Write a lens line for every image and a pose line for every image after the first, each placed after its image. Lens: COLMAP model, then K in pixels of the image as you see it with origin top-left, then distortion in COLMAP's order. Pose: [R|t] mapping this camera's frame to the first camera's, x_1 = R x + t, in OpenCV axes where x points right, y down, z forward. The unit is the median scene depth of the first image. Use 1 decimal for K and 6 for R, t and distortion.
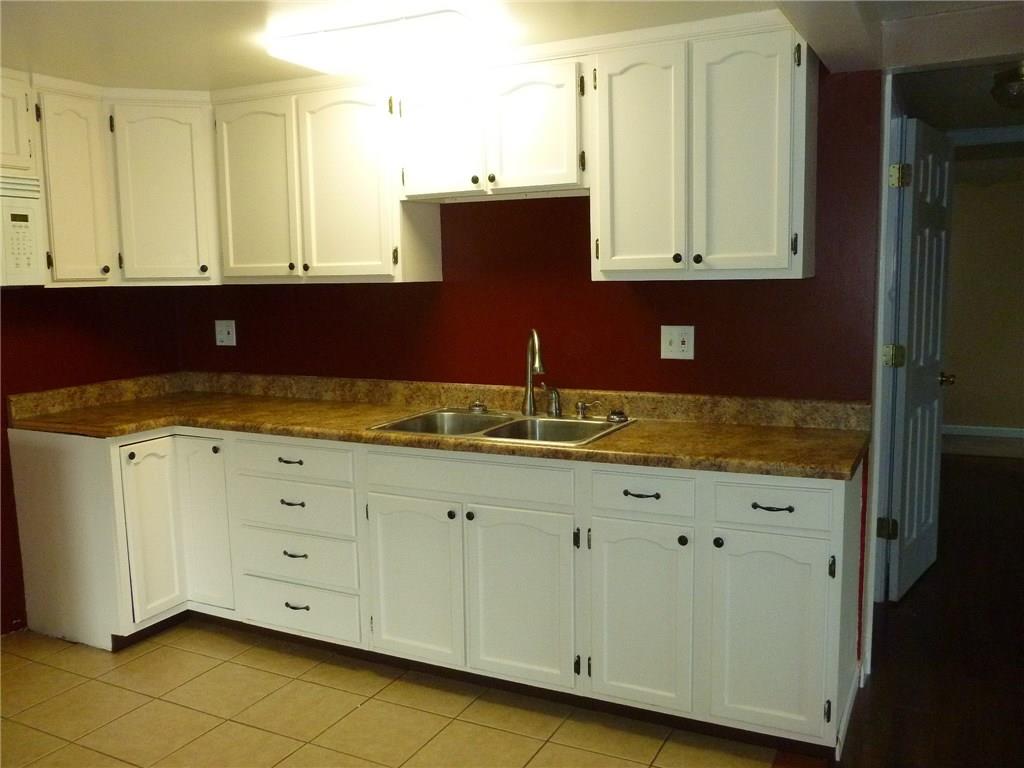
lens RADIAL K [[883.7, 0, 512.0], [0, 883.7, 384.0], [0, 0, 1]] dist [-0.016485, -0.005842]
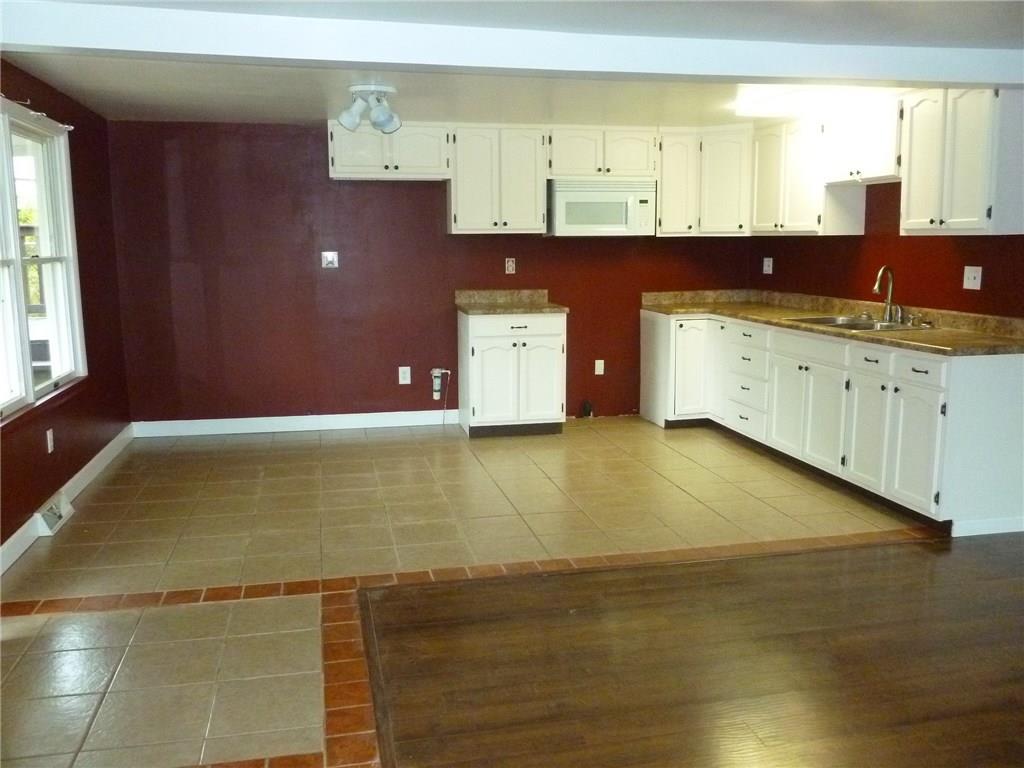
lens RADIAL K [[883.7, 0, 512.0], [0, 883.7, 384.0], [0, 0, 1]] dist [-0.016485, -0.005842]
pose [[0.639860, 0.133156, -0.756867, 0.782538], [-0.090577, 0.991077, 0.097786, 0.051530], [0.763135, 0.005985, 0.646212, -0.504089]]
